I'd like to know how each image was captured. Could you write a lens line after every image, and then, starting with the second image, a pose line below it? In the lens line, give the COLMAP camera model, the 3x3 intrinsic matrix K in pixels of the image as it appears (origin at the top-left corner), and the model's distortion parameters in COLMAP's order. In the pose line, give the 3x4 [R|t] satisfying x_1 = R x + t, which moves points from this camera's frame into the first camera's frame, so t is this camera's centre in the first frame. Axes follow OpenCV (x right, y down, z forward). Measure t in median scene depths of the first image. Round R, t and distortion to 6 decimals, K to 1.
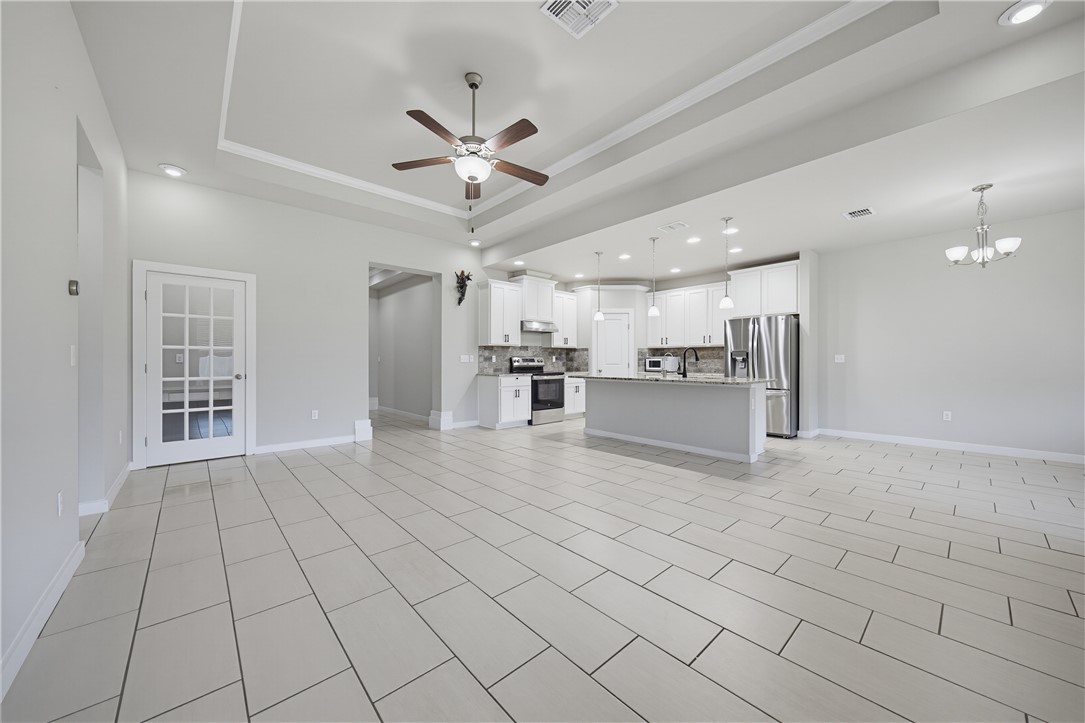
lens RADIAL K [[389.8, 0, 543.3], [0, 389.8, 361.5], [0, 0, 1]] dist [-0.000265, 0.000040]
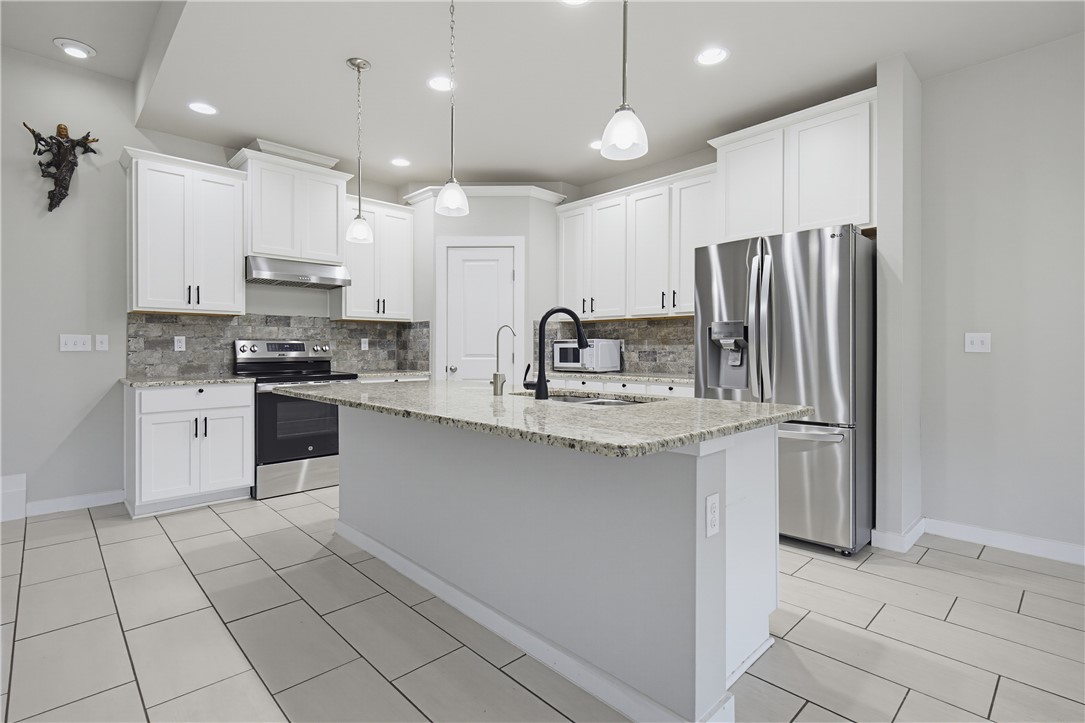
lens RADIAL K [[517.2, 0, 545.4], [0, 517.2, 350.4], [0, 0, 1]] dist [0.001416, -0.000995]
pose [[0.999559, 0.000148, 0.029698, 0.267380], [-0.000196, 0.999999, 0.001636, -0.000297], [-0.029697, -0.001642, 0.999558, 0.424115]]
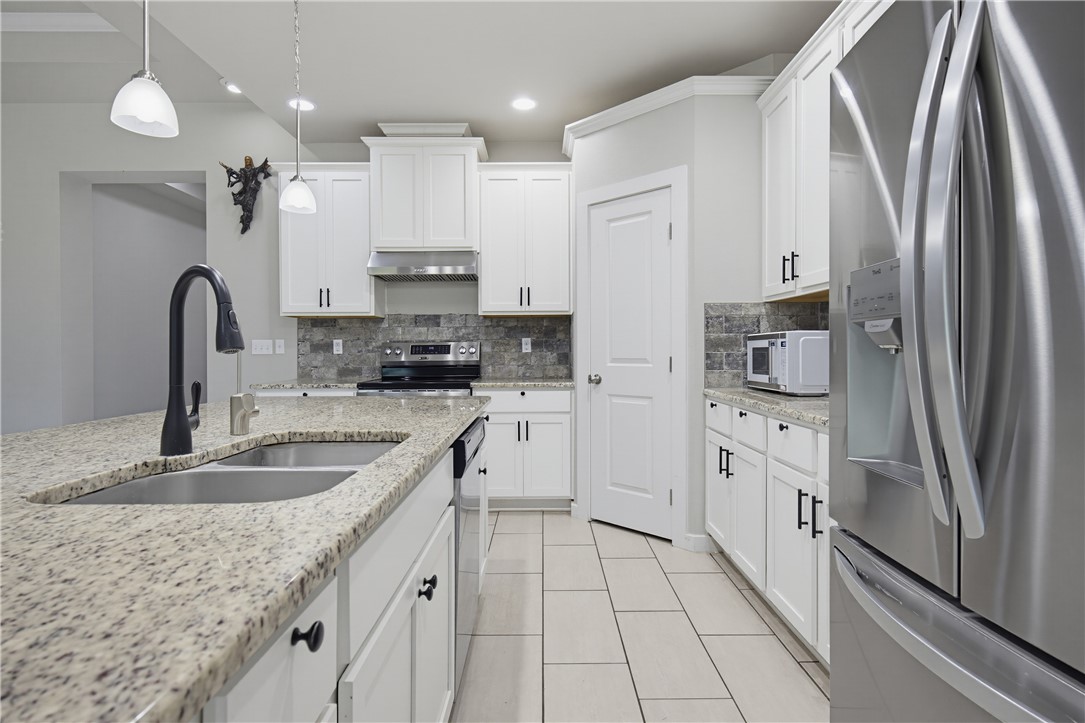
lens RADIAL K [[611.5, 0, 522.7], [0, 611.5, 346.8], [0, 0, 1]] dist [0.046973, 0.000760]
pose [[0.715414, -0.008551, -0.698649, 0.515635], [0.004641, 0.999961, -0.007486, -0.000694], [0.698686, 0.002113, 0.715425, 0.666775]]
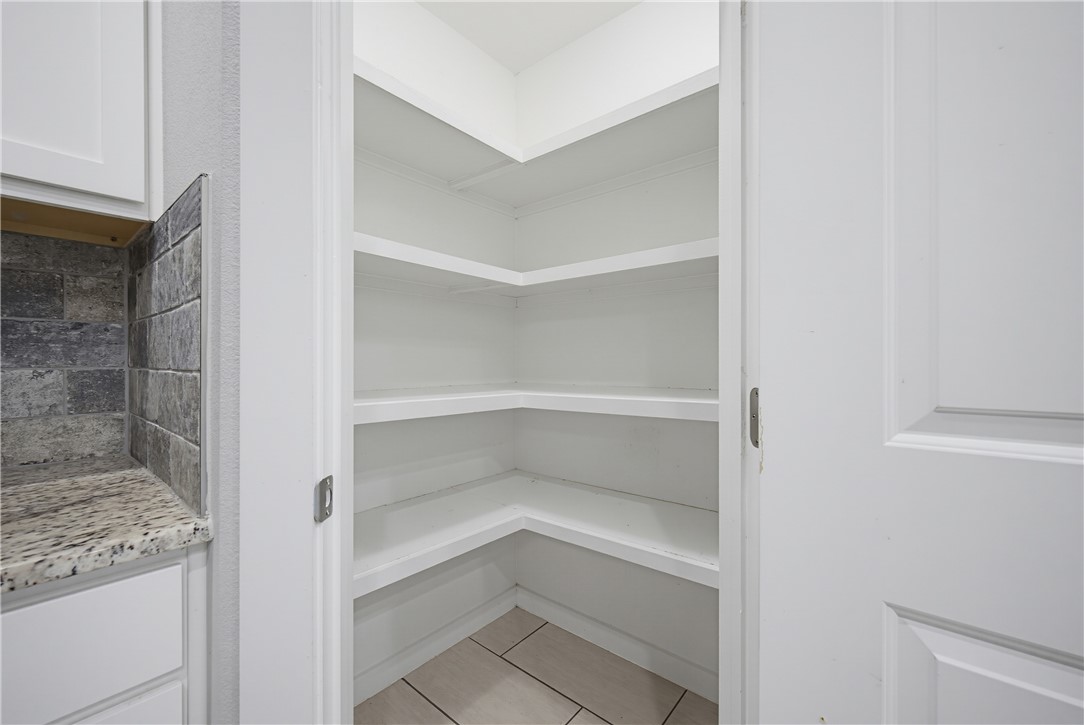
lens RADIAL K [[437.0, 0, 545.3], [0, 437.0, 367.2], [0, 0, 1]] dist [0.001139, 0.000401]
pose [[0.990015, -0.000362, 0.140963, 0.186946], [0.000053, 0.999998, 0.002196, -0.000203], [-0.140963, -0.002167, 0.990012, 1.034424]]
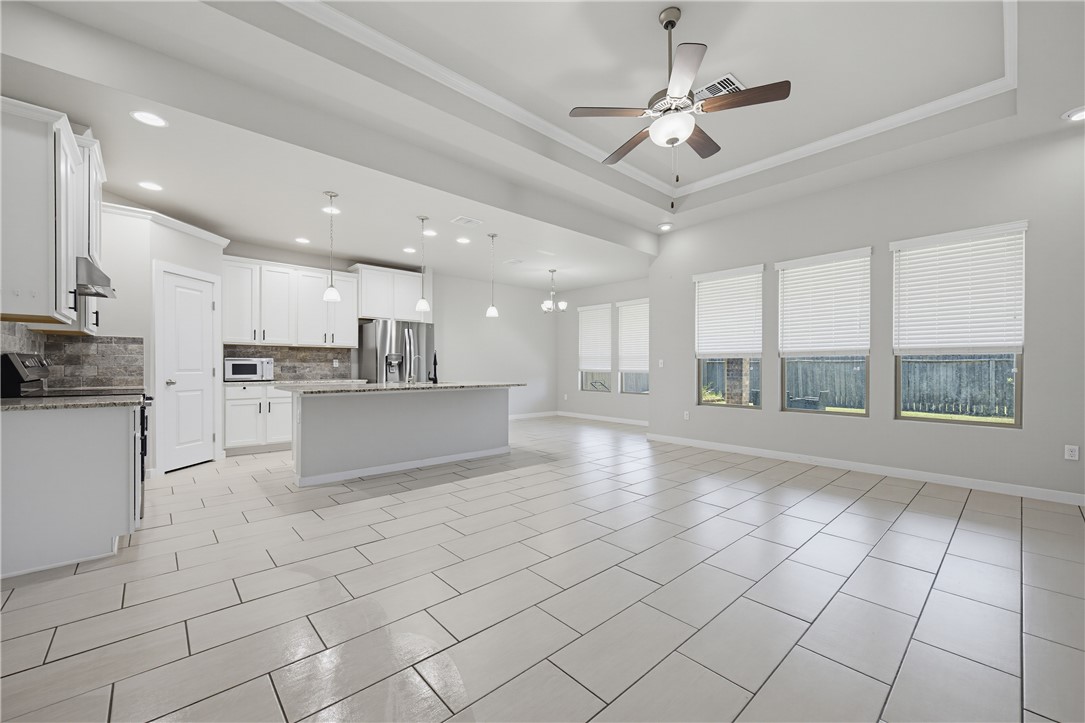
lens RADIAL K [[429.8, 0, 543.1], [0, 429.8, 363.9], [0, 0, 1]] dist [0.001901, -0.000003]
pose [[-0.004586, 0.004467, 0.999980, -0.479784], [-0.001833, 0.999988, -0.004475, -0.000261], [-0.999988, -0.001854, -0.004577, 0.569631]]
